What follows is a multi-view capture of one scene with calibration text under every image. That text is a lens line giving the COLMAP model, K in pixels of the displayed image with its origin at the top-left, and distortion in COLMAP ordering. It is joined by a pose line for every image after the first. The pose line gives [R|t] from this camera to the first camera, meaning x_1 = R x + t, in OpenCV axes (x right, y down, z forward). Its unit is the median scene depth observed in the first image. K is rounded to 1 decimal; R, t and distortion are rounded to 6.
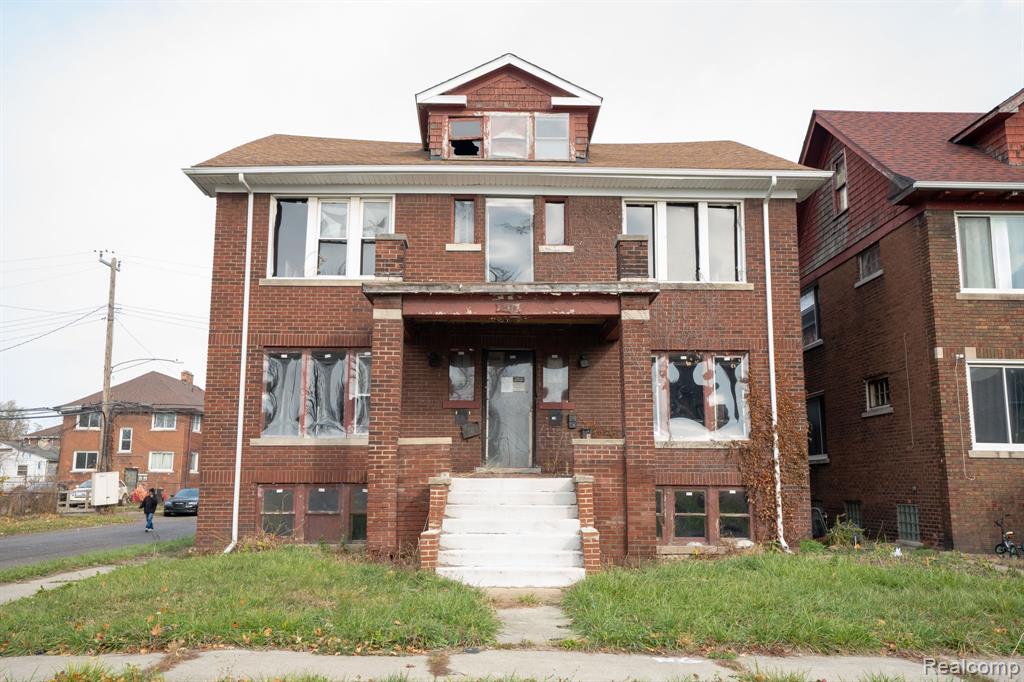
lens RADIAL K [[886.6, 0, 511.2], [0, 886.6, 340.0], [0, 0, 1]] dist [0.027489, -0.004359]
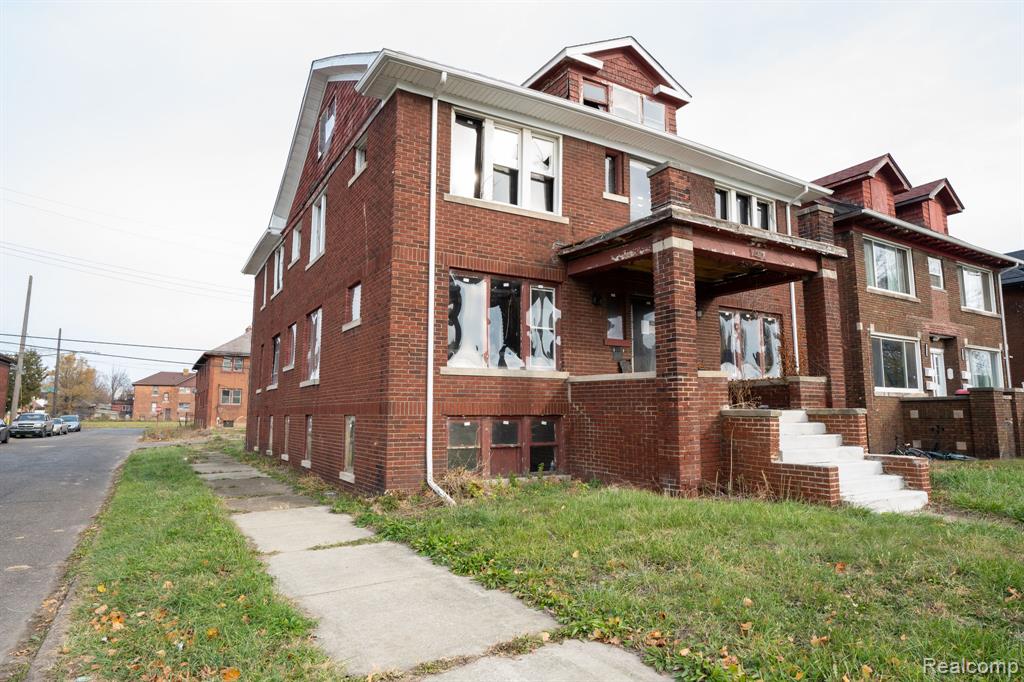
lens RADIAL K [[594.9, 0, 510.3], [0, 594.9, 341.4], [0, 0, 1]] dist [-0.026628, -0.000248]
pose [[0.874041, 0.058319, 0.482338, -0.520983], [-0.076568, 0.996898, 0.018213, 0.068360], [-0.479780, -0.052851, 0.875796, 0.433359]]
